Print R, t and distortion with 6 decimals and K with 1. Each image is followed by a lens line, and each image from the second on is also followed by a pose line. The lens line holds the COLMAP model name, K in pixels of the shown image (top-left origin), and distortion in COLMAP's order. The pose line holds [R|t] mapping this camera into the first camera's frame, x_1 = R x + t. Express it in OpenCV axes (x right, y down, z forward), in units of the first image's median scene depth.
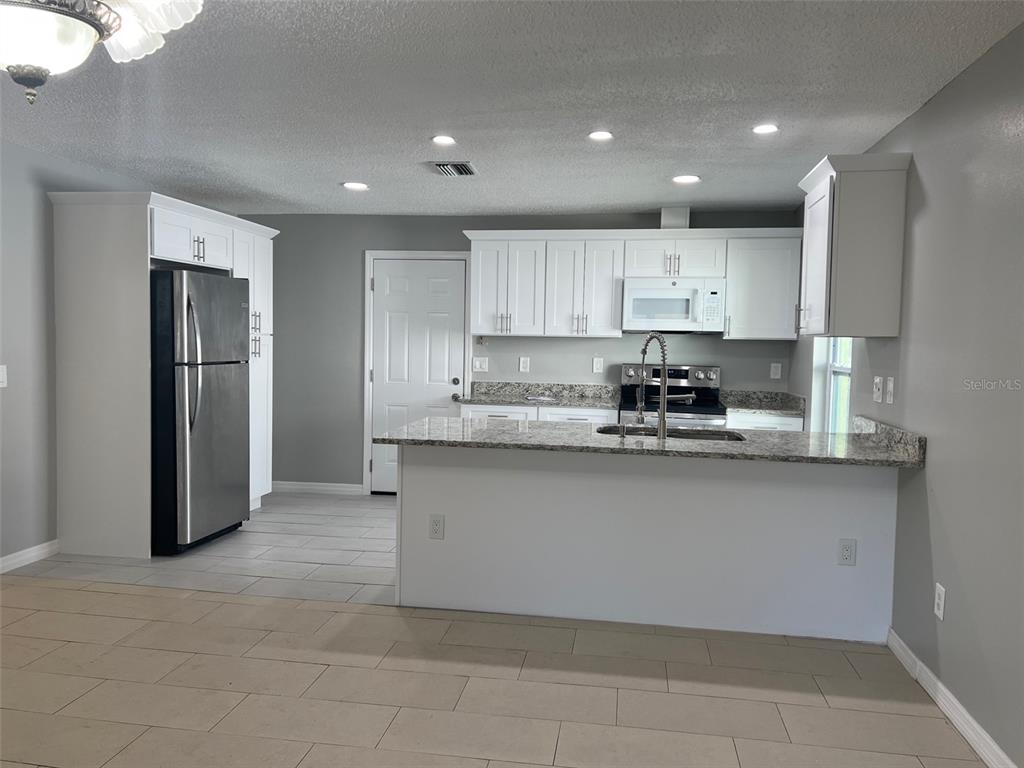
lens RADIAL K [[764.9, 0, 514.0], [0, 764.9, 384.3], [0, 0, 1]] dist [0.070037, -0.092487]
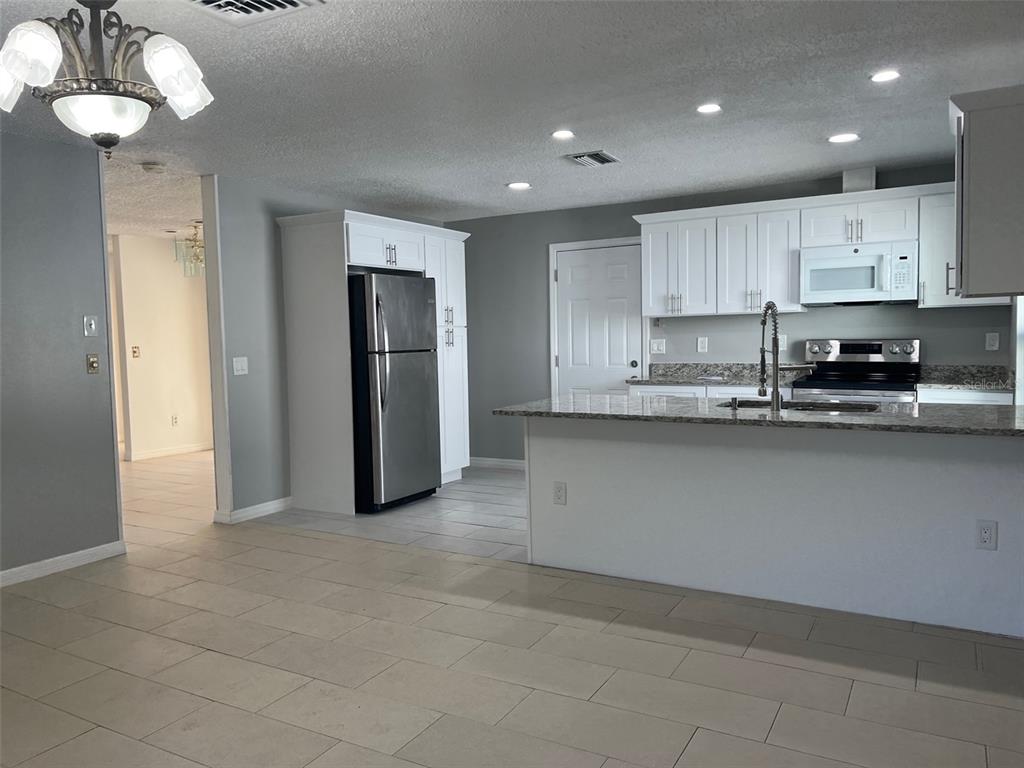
lens RADIAL K [[764.9, 0, 506.0], [0, 764.9, 382.9], [0, 0, 1]] dist [0.070037, -0.092487]
pose [[0.932862, -0.017811, -0.359794, 0.155000], [0.020096, 0.999795, 0.002610, 0.018125], [0.359673, -0.009665, 0.933028, -0.024259]]
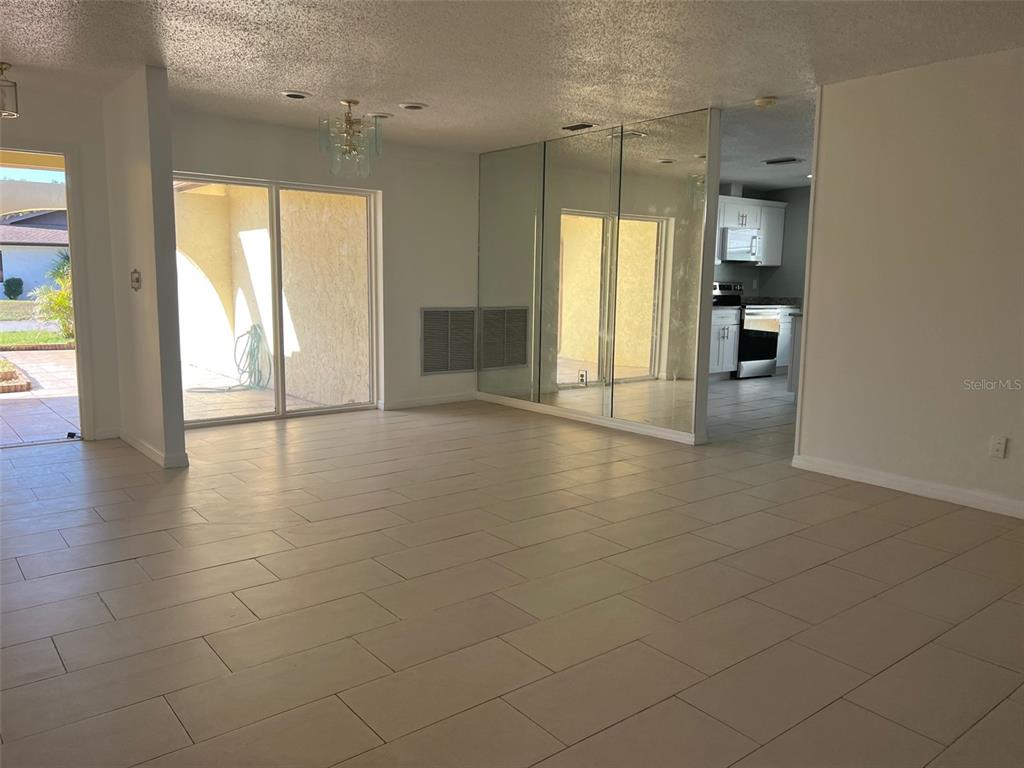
lens RADIAL K [[764.9, 0, 508.4], [0, 764.9, 384.8], [0, 0, 1]] dist [0.070037, -0.092487]
pose [[0.672972, -0.113884, 0.730848, -1.468296], [0.042962, 0.992426, 0.115085, -0.017716], [-0.738419, -0.046051, 0.672768, 0.255075]]
